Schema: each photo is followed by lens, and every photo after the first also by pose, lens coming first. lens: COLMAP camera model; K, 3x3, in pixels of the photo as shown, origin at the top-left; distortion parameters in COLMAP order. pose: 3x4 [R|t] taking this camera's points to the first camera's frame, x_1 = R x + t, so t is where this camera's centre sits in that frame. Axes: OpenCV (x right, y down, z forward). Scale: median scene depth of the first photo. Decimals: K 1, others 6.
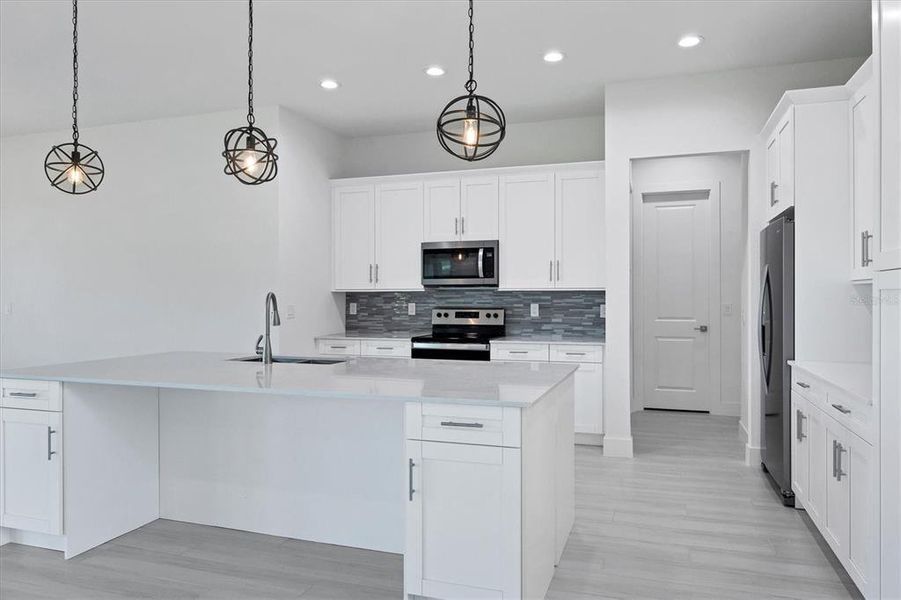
lens RADIAL K [[618.1, 0, 450.5], [0, 618.1, 300.0], [0, 0, 1]] dist [-0.002876, -0.000760]
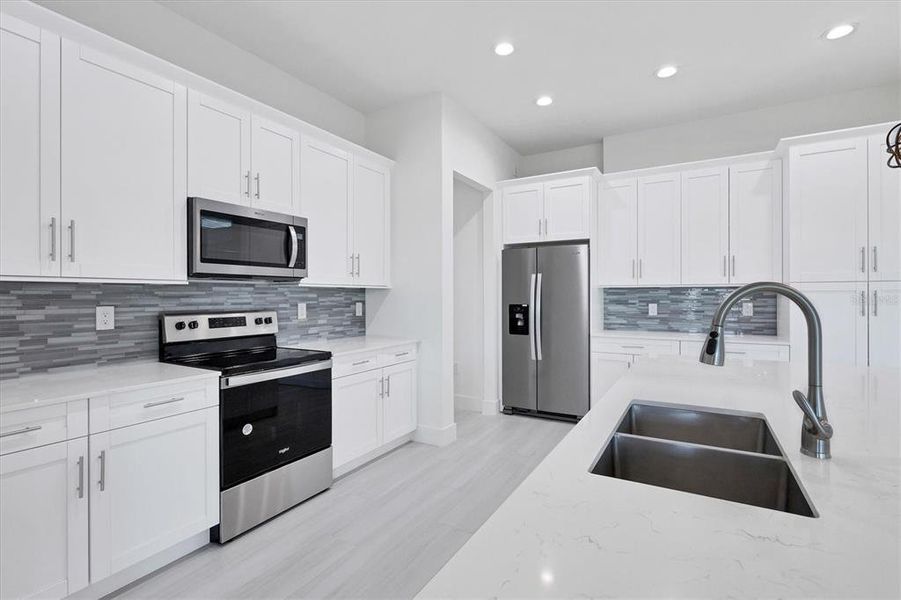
lens RADIAL K [[421.3, 0, 450.8], [0, 421.3, 295.4], [0, 0, 1]] dist [-0.000277, 0.000158]
pose [[0.201699, 0.000399, 0.979448, -0.368753], [0.004408, 0.999989, -0.001315, -0.002563], [-0.979438, 0.004582, 0.201695, 0.697806]]
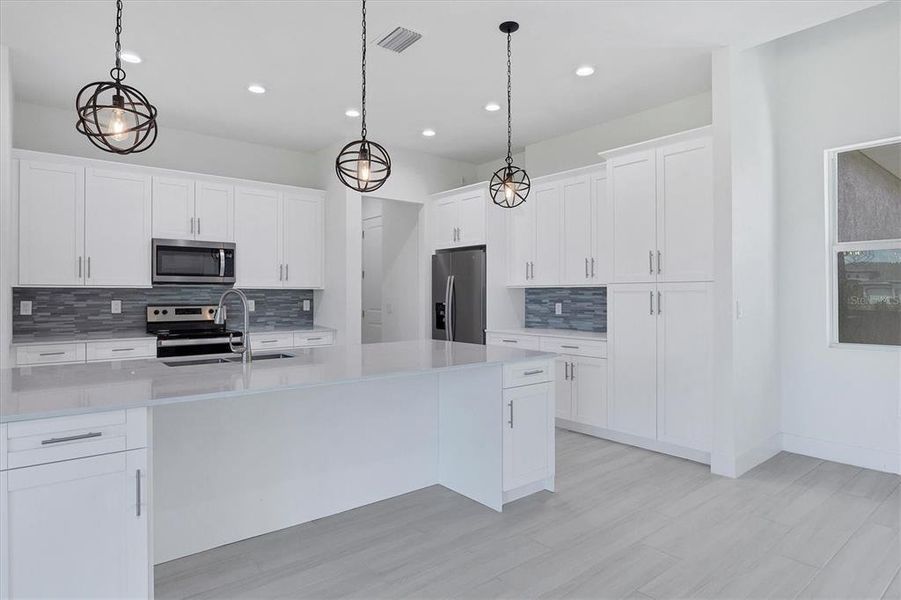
lens RADIAL K [[519.4, 0, 448.3], [0, 519.4, 281.8], [0, 0, 1]] dist [-0.003151, -0.000868]
pose [[0.531483, 0.022108, 0.846780, -0.491056], [0.001711, 0.999629, -0.027172, -0.001020], [-0.847067, 0.015890, 0.531248, 0.172883]]
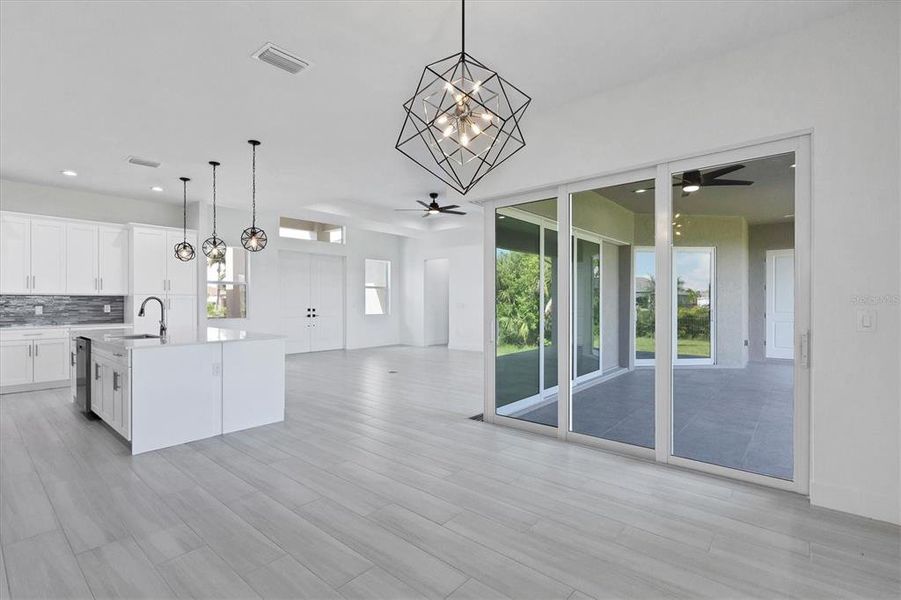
lens RADIAL K [[421.3, 0, 450.8], [0, 421.3, 295.4], [0, 0, 1]] dist [-0.000277, 0.000158]
pose [[-0.928520, 0.007317, 0.371211, -0.934008], [0.003963, 0.999944, -0.009798, -0.000724], [-0.371262, -0.007626, -0.928497, 1.098019]]
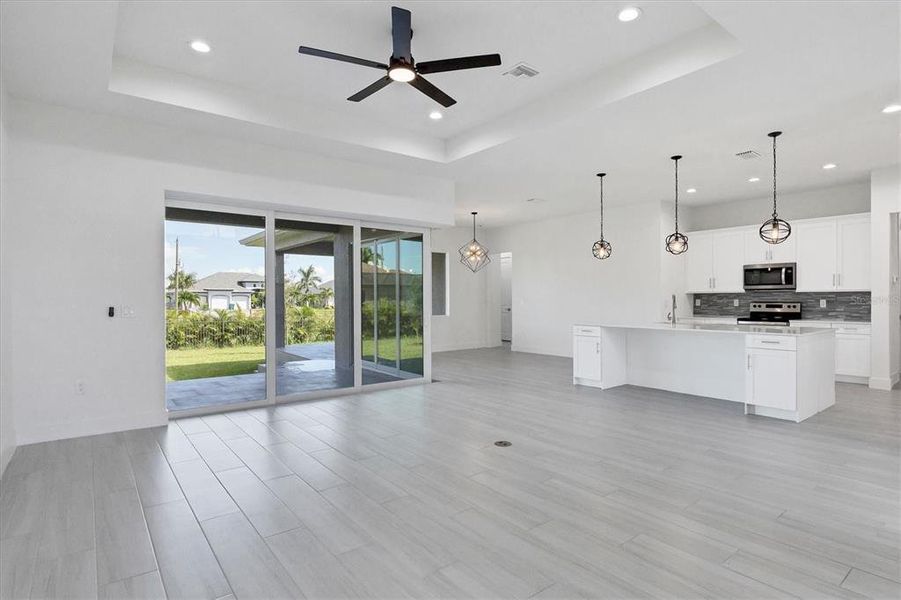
lens RADIAL K [[468.6, 0, 458.9], [0, 468.6, 299.6], [0, 0, 1]] dist [-0.004427, -0.001141]
pose [[0.842489, -0.000725, -0.538713, -0.011415], [0.001828, 0.999997, 0.001513, 0.002398], [0.538711, -0.002260, 0.842488, -0.577205]]
